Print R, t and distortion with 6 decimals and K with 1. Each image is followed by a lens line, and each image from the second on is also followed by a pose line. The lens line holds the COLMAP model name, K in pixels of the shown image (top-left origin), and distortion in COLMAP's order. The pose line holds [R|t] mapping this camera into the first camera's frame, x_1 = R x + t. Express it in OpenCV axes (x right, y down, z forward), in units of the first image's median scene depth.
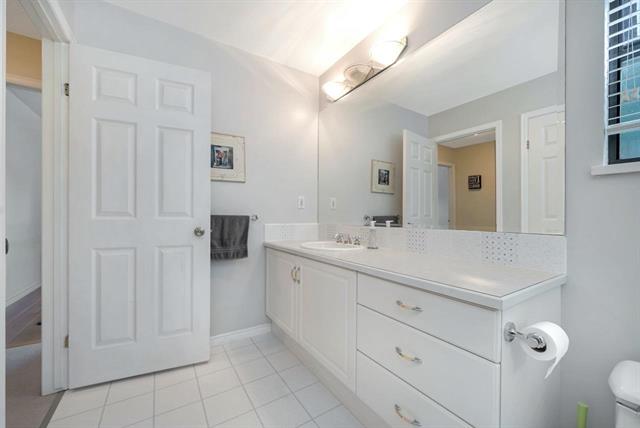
lens RADIAL K [[258.8, 0, 321.6], [0, 258.8, 215.1], [0, 0, 1]] dist [-0.000612, -0.000079]
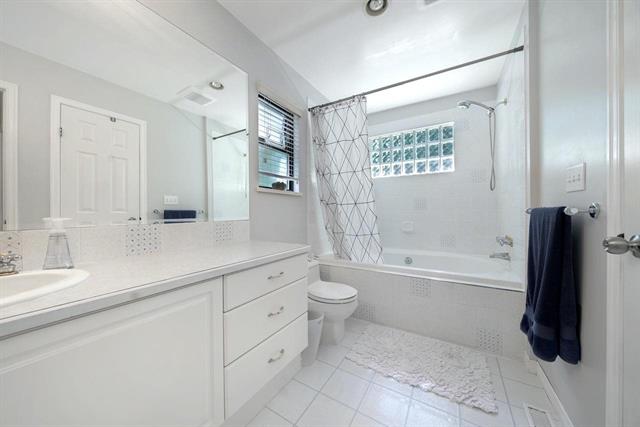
lens RADIAL K [[221.2, 0, 321.3], [0, 221.2, 210.4], [0, 0, 1]] dist [0.001327, -0.000198]
pose [[-0.438998, -0.006072, 0.898468, -0.482411], [-0.000239, 0.999978, 0.006641, 0.001666], [-0.898488, 0.002700, -0.438990, 0.771952]]
